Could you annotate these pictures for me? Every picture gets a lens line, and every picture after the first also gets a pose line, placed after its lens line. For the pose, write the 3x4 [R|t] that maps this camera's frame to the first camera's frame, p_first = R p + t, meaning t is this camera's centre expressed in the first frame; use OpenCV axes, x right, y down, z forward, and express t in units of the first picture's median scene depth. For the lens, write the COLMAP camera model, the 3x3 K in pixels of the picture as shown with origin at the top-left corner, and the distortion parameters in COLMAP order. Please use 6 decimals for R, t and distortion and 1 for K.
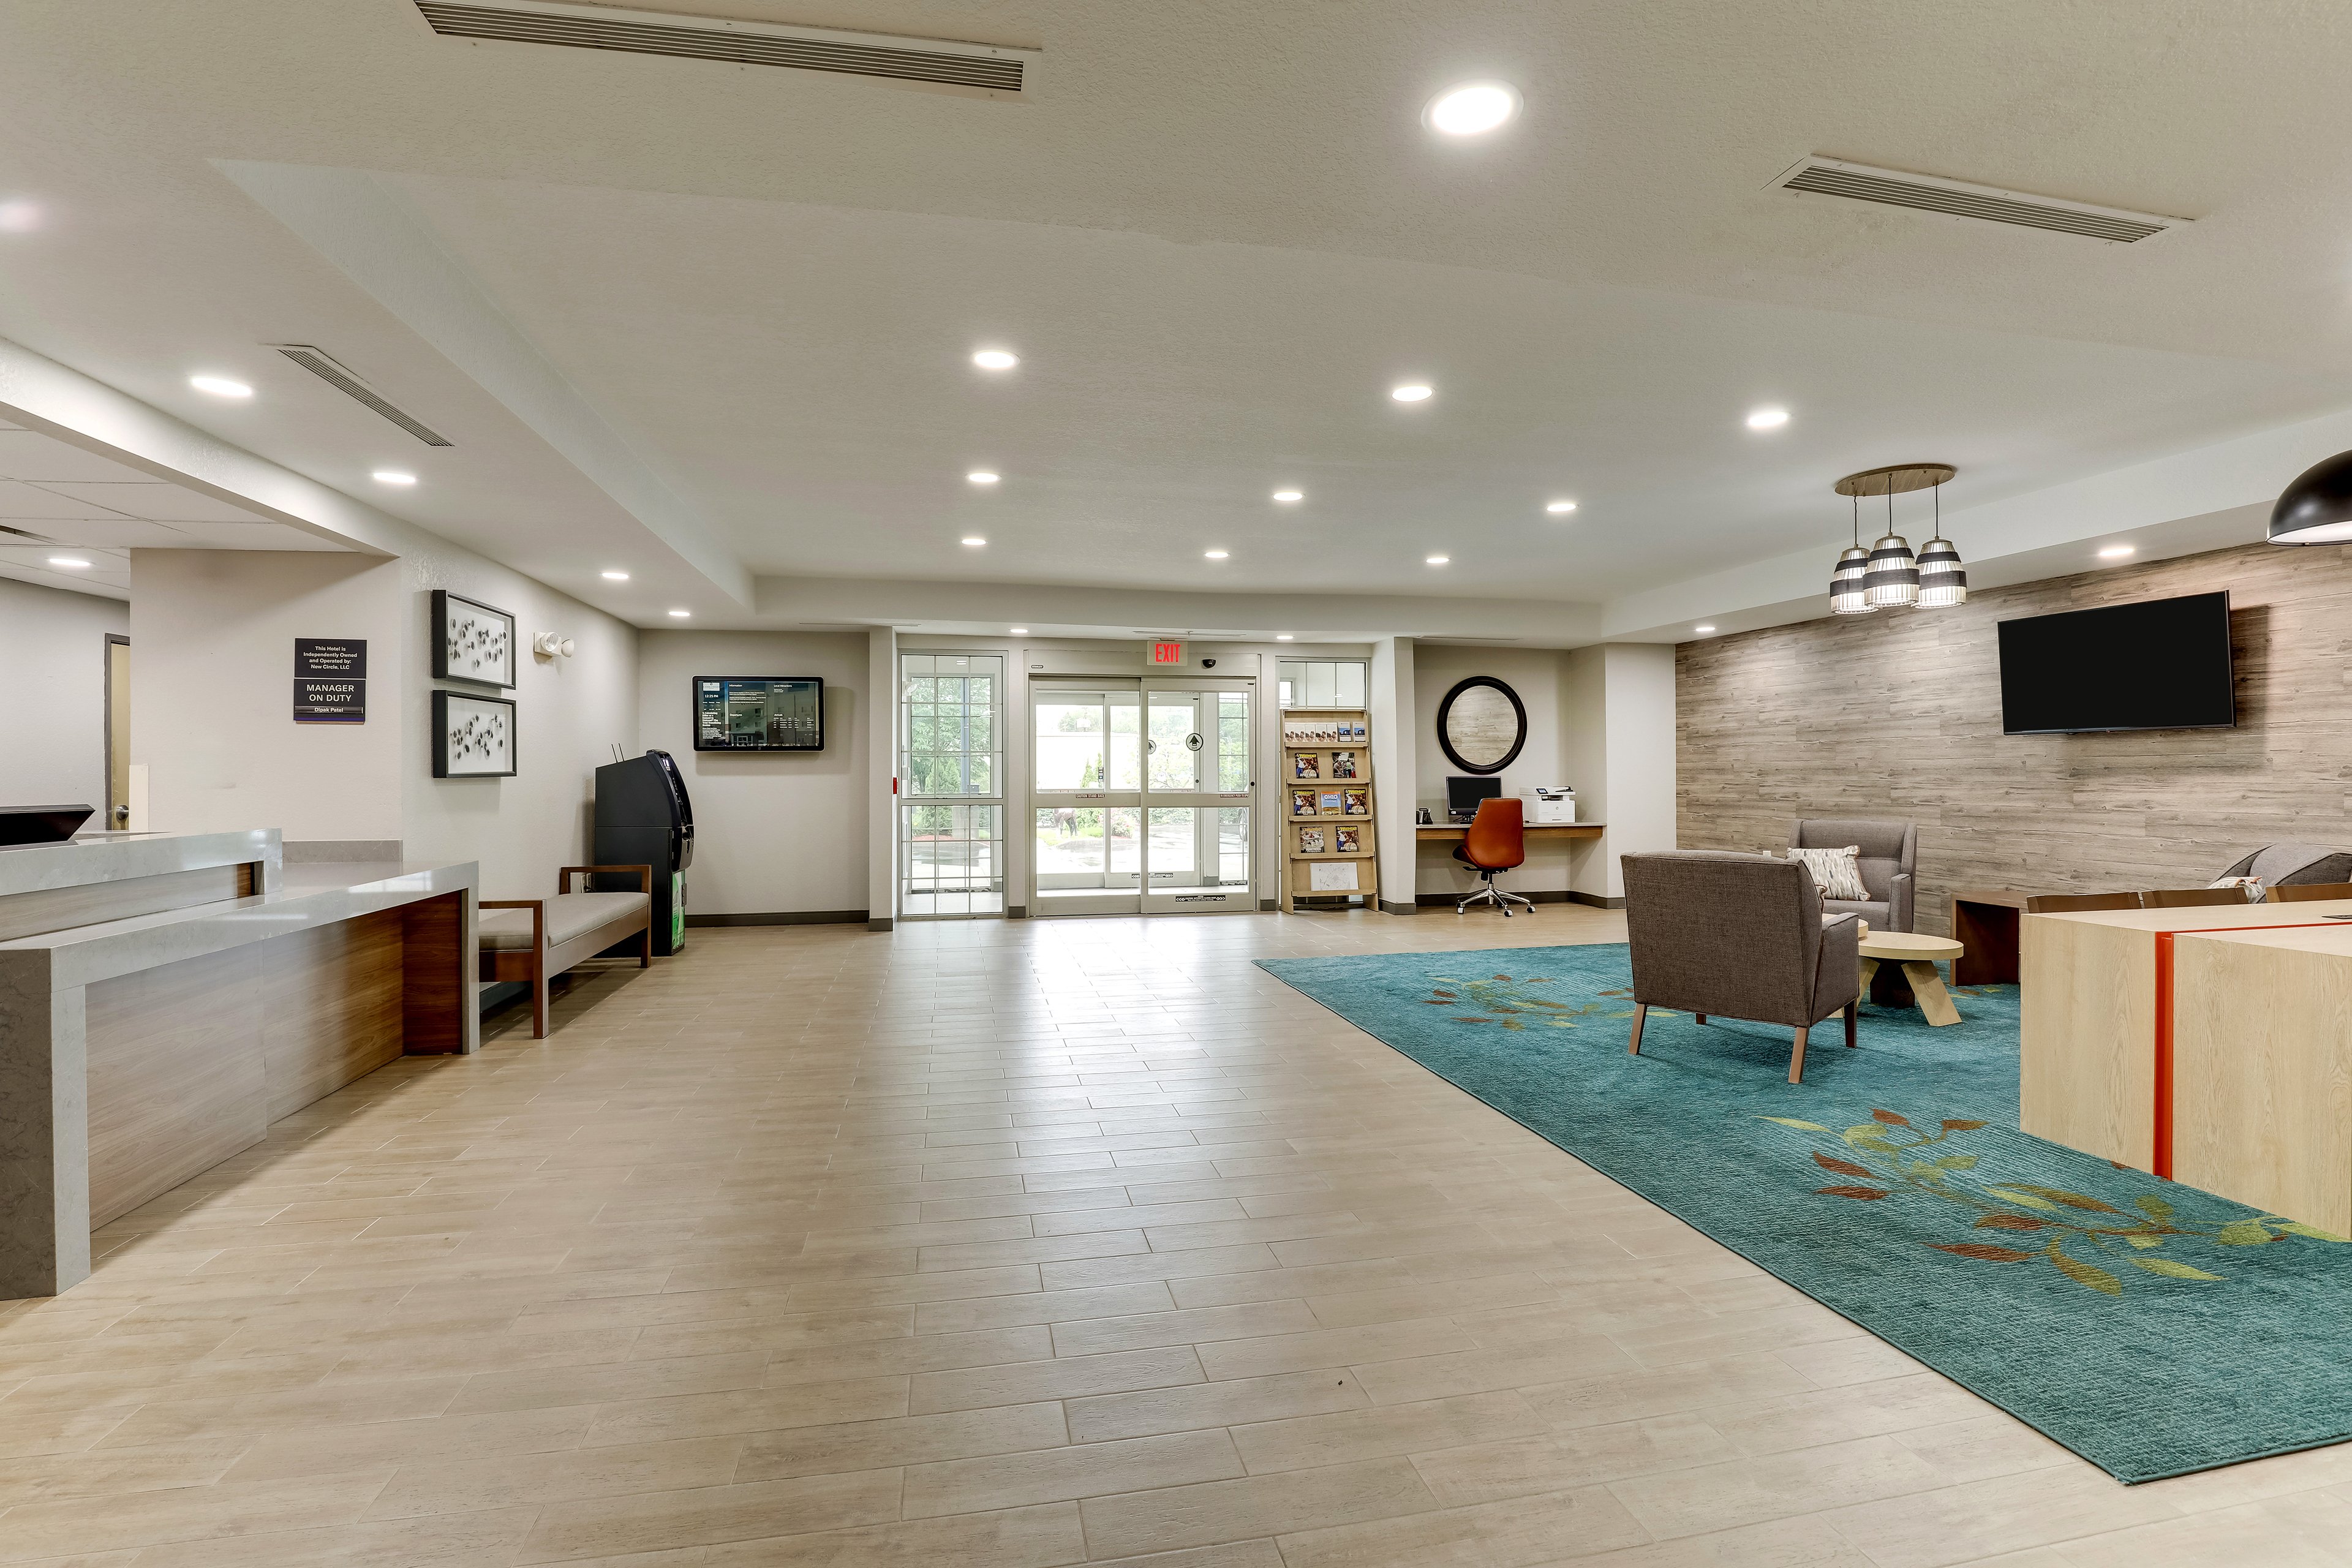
lens RADIAL K [[1087.1, 0, 1173.5], [0, 1087.1, 772.8], [0, 0, 1]] dist [-0.042831, 0.009385]
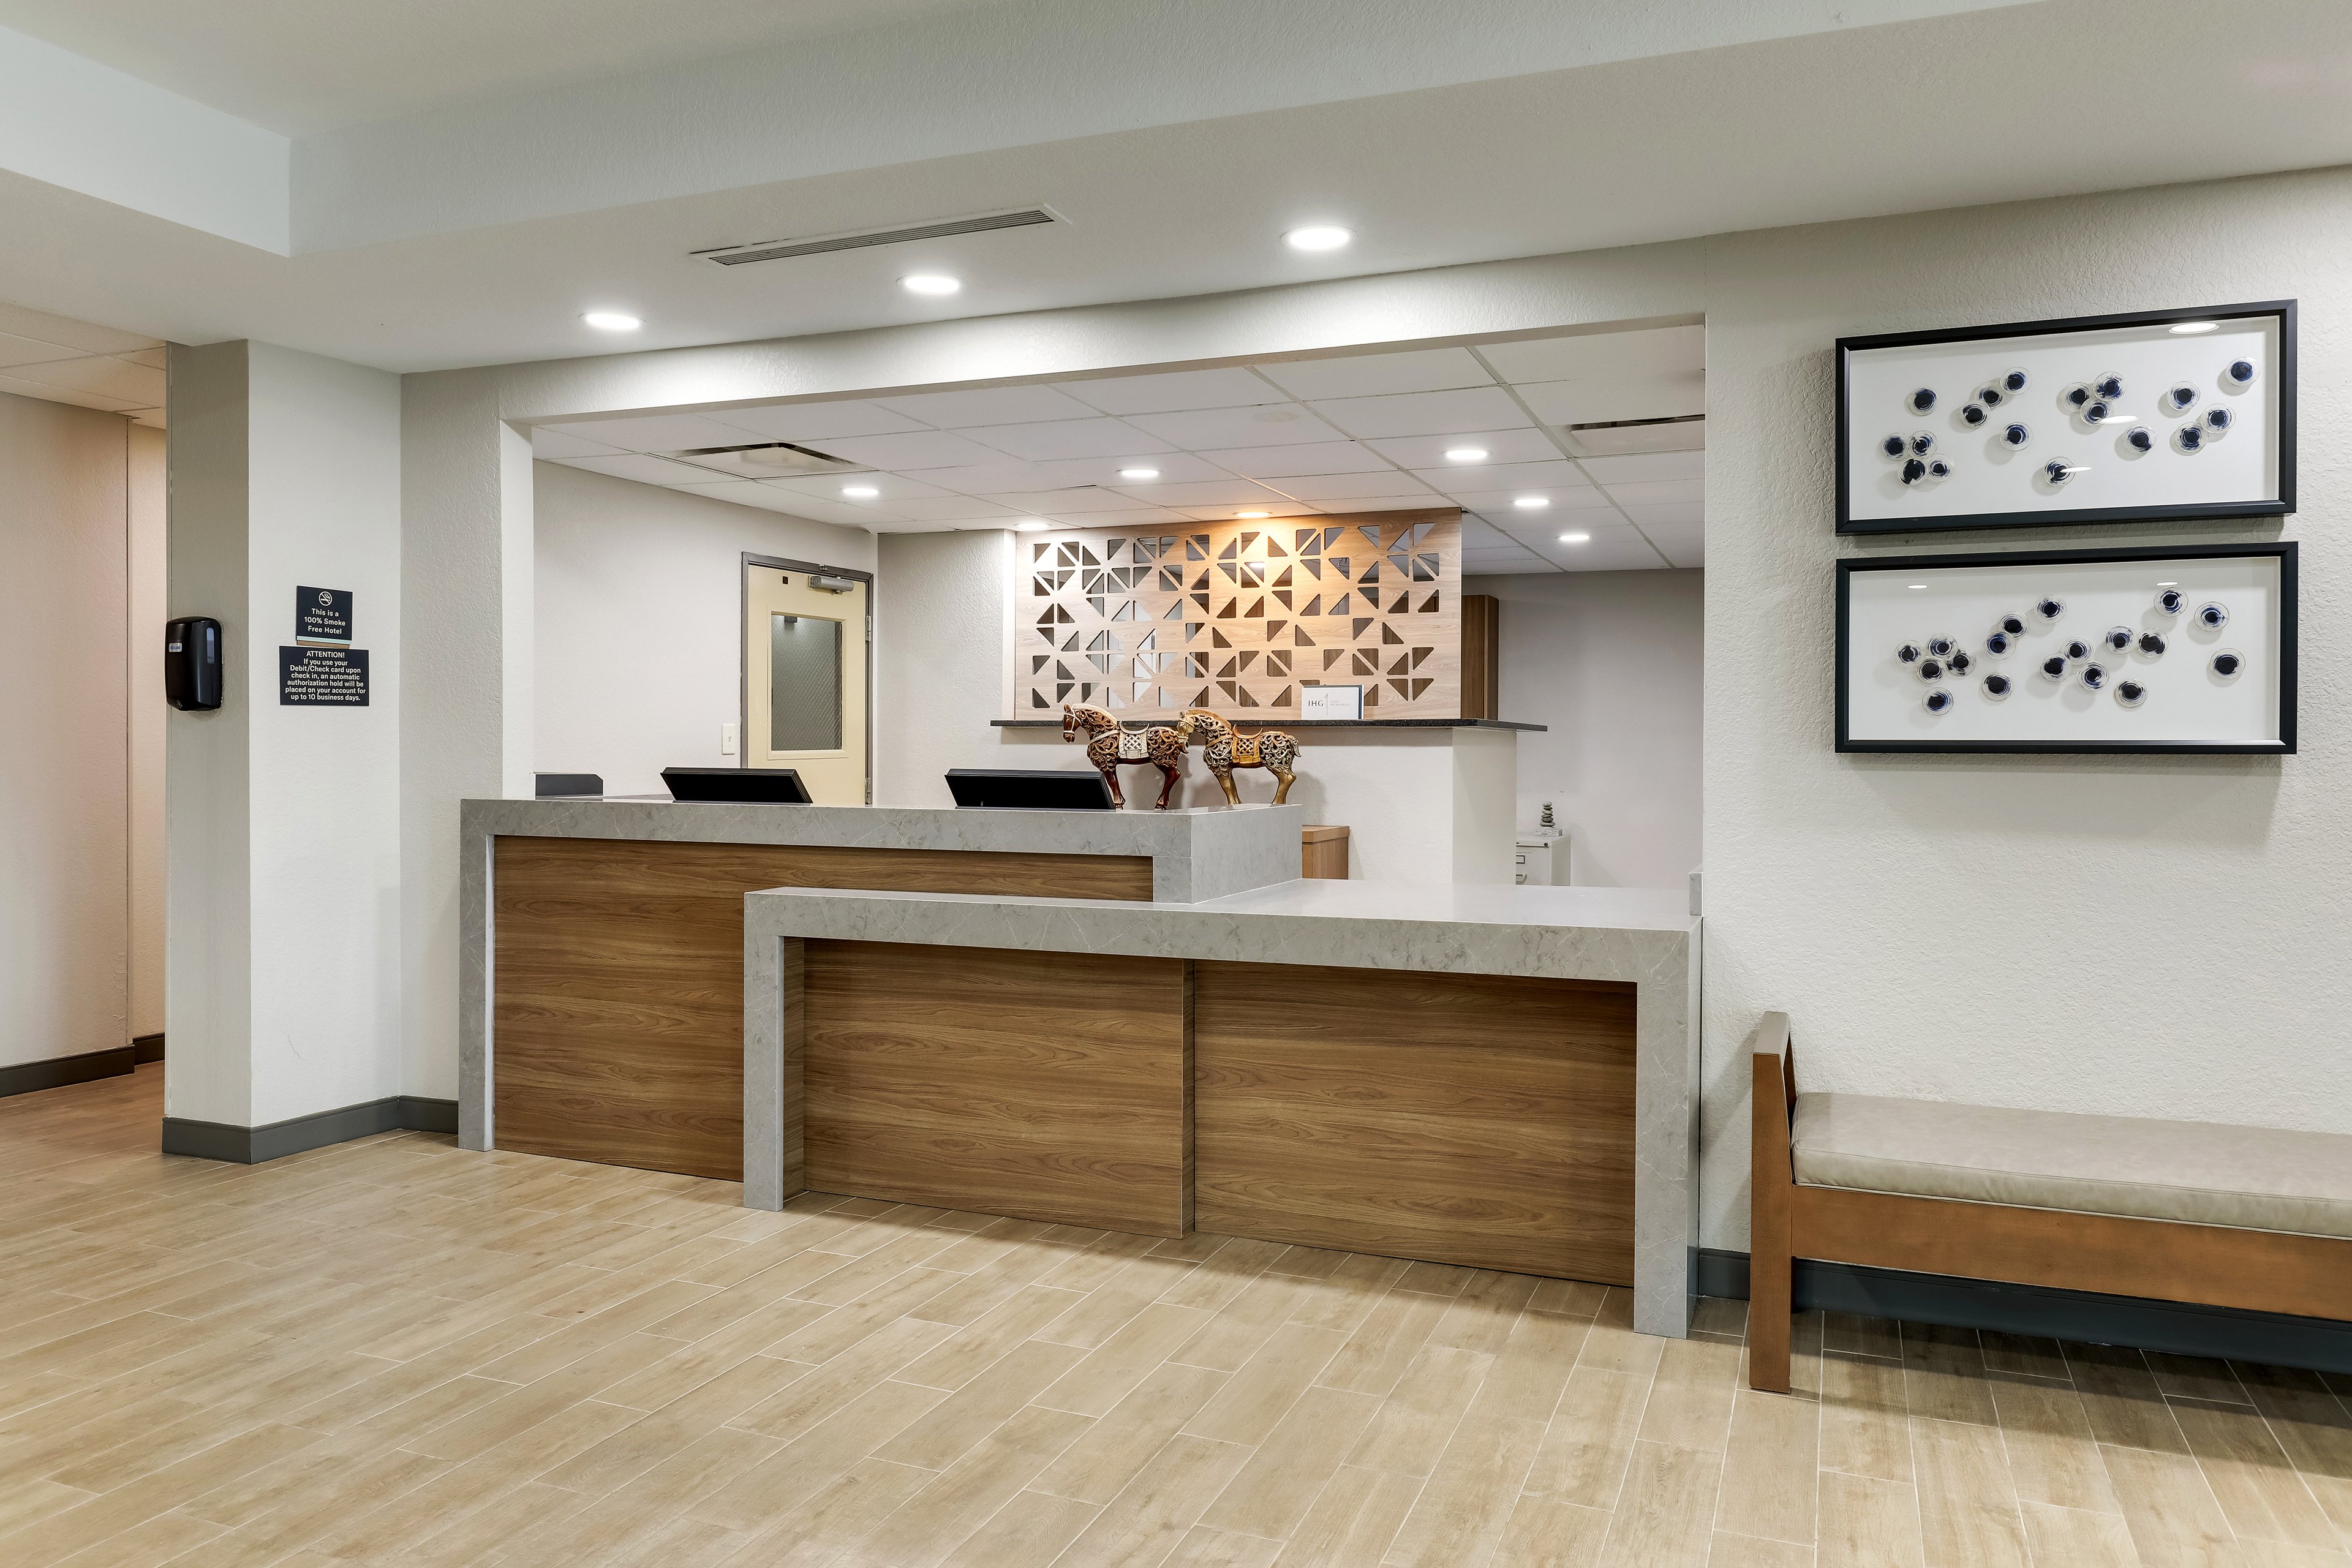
lens RADIAL K [[1600.6, 0, 1195.4], [0, 1600.6, 753.0], [0, 0, 1]] dist [-0.004194, -0.003579]
pose [[-0.551701, 0.007718, -0.834006, 0.027668], [-0.005475, 0.999902, 0.012875, -0.001749], [0.834024, 0.011669, -0.551605, 0.853512]]
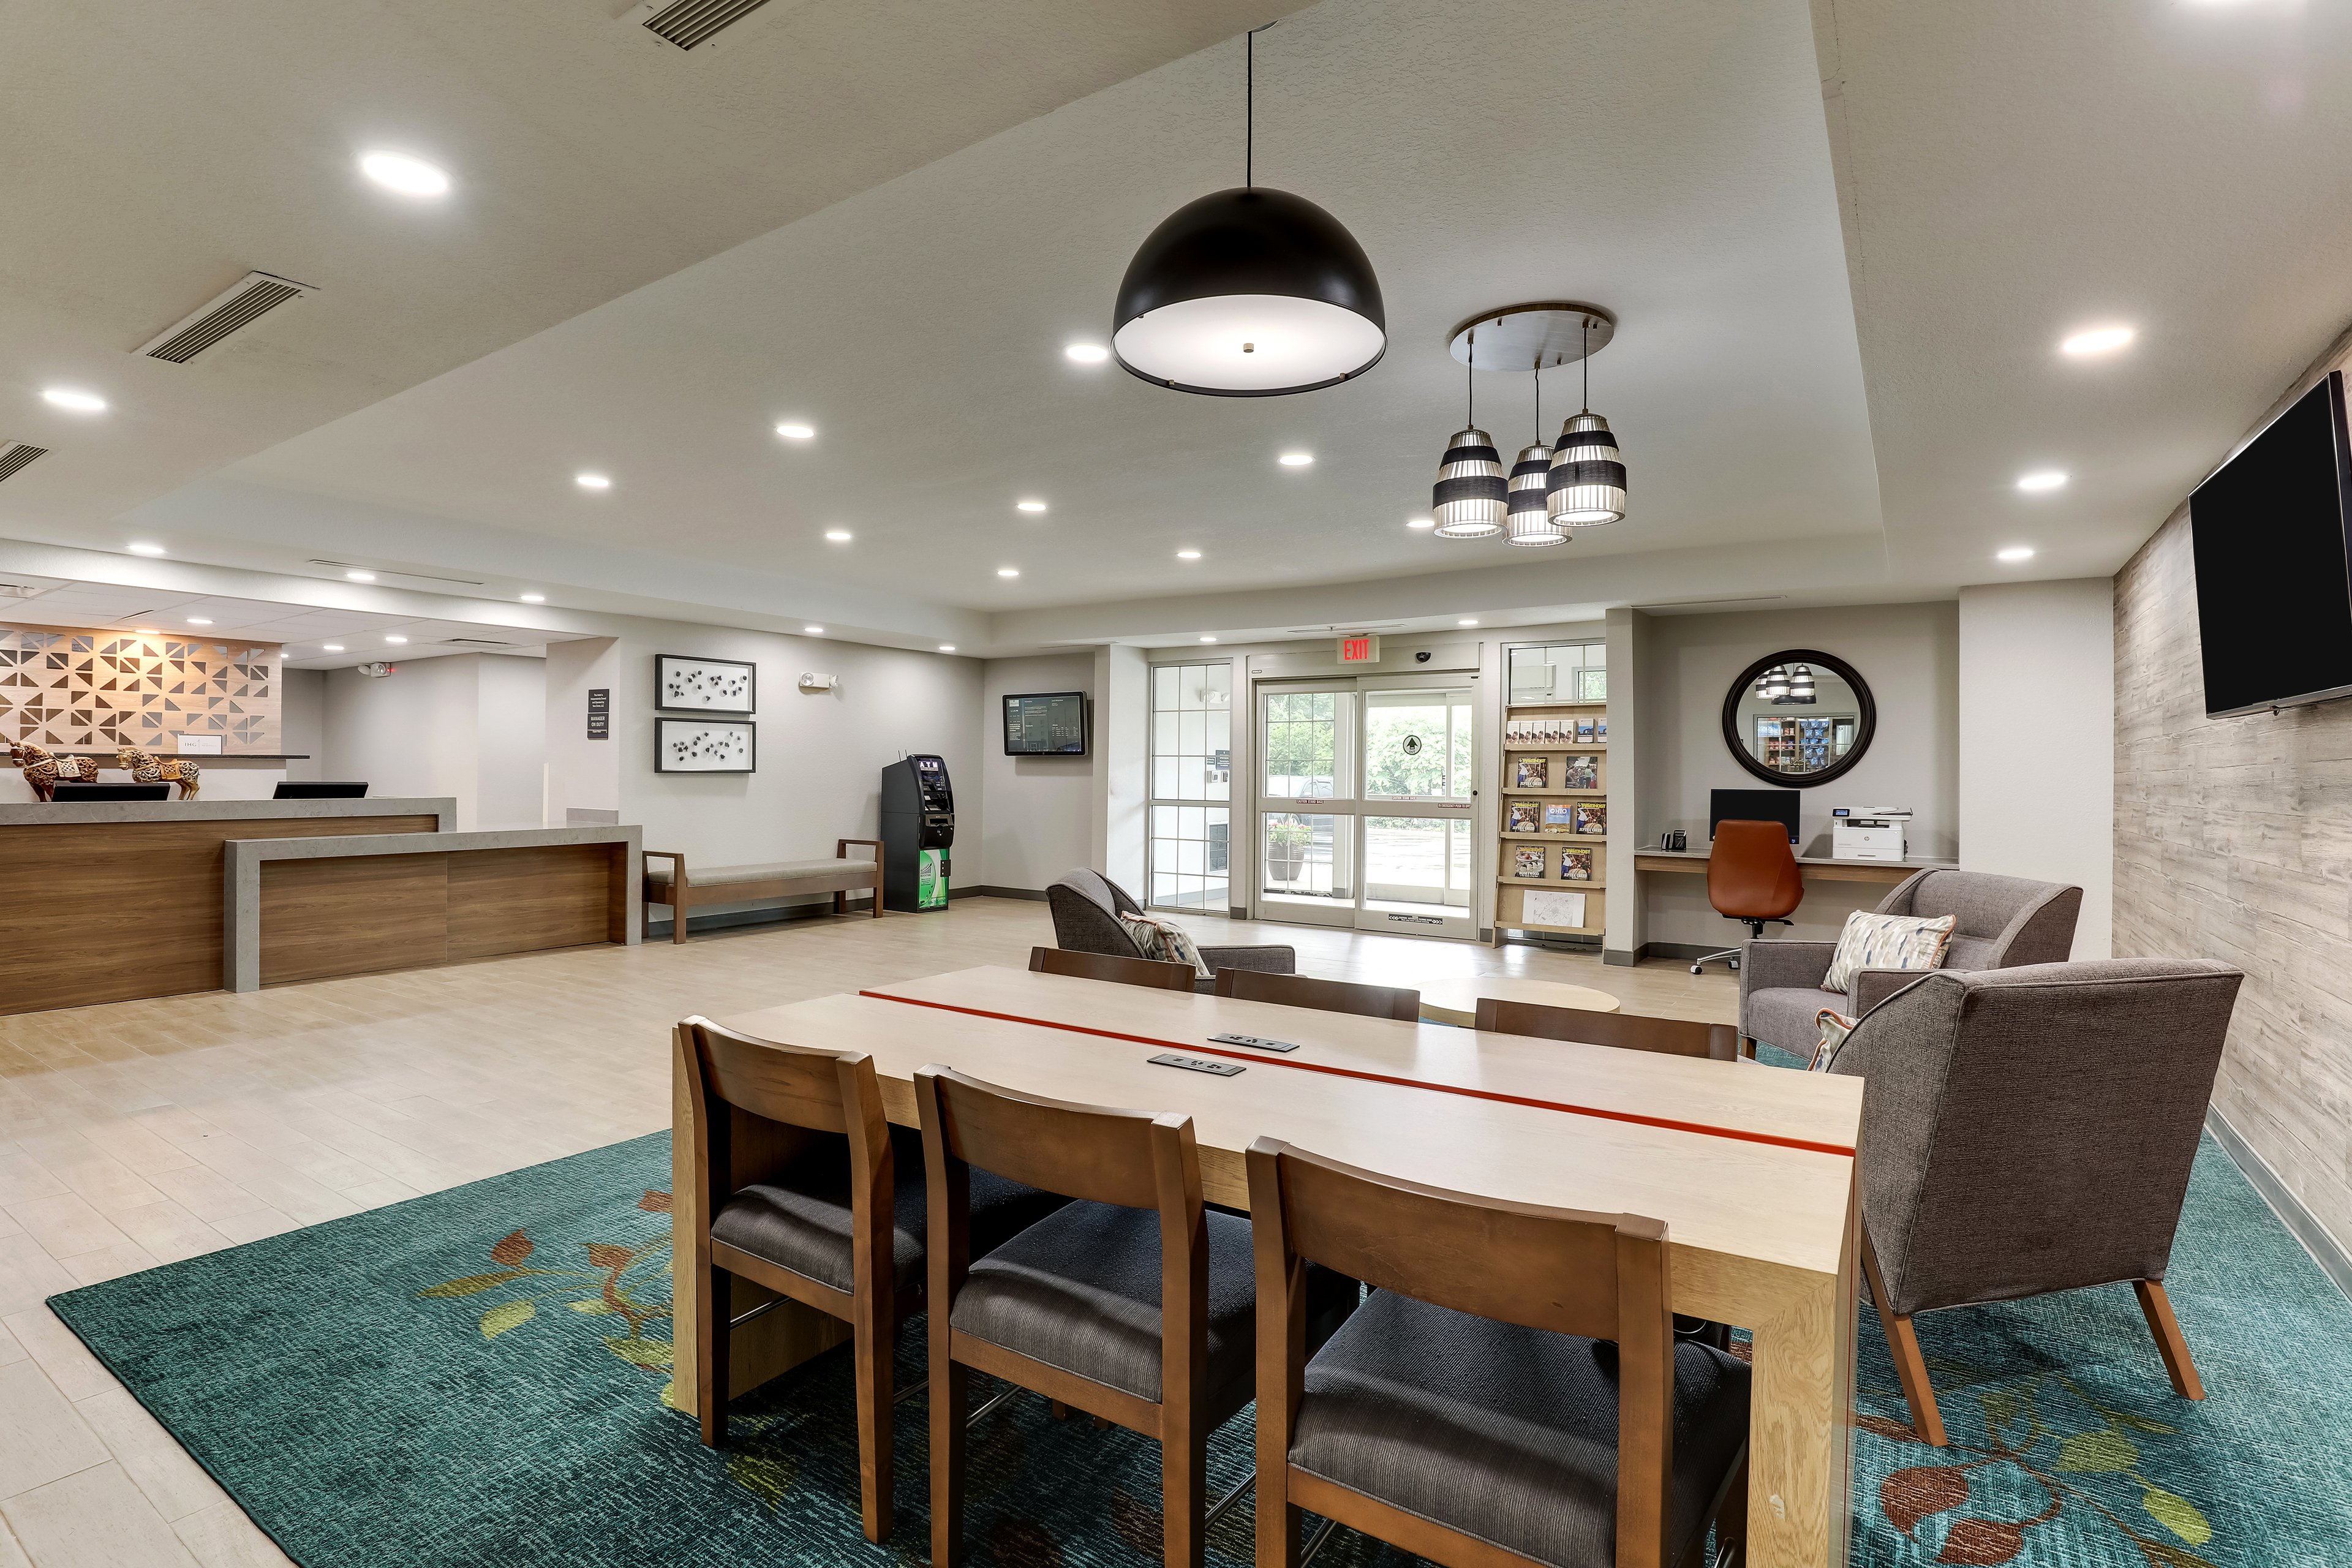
lens RADIAL K [[1135.4, 0, 1171.9], [0, 1135.4, 763.3], [0, 0, 1]] dist [-0.043478, 0.009982]
pose [[0.702417, 0.003690, -0.711756, 0.770049], [-0.013015, 0.999886, -0.007661, -0.004734], [0.711646, 0.014644, 0.702385, 0.275267]]
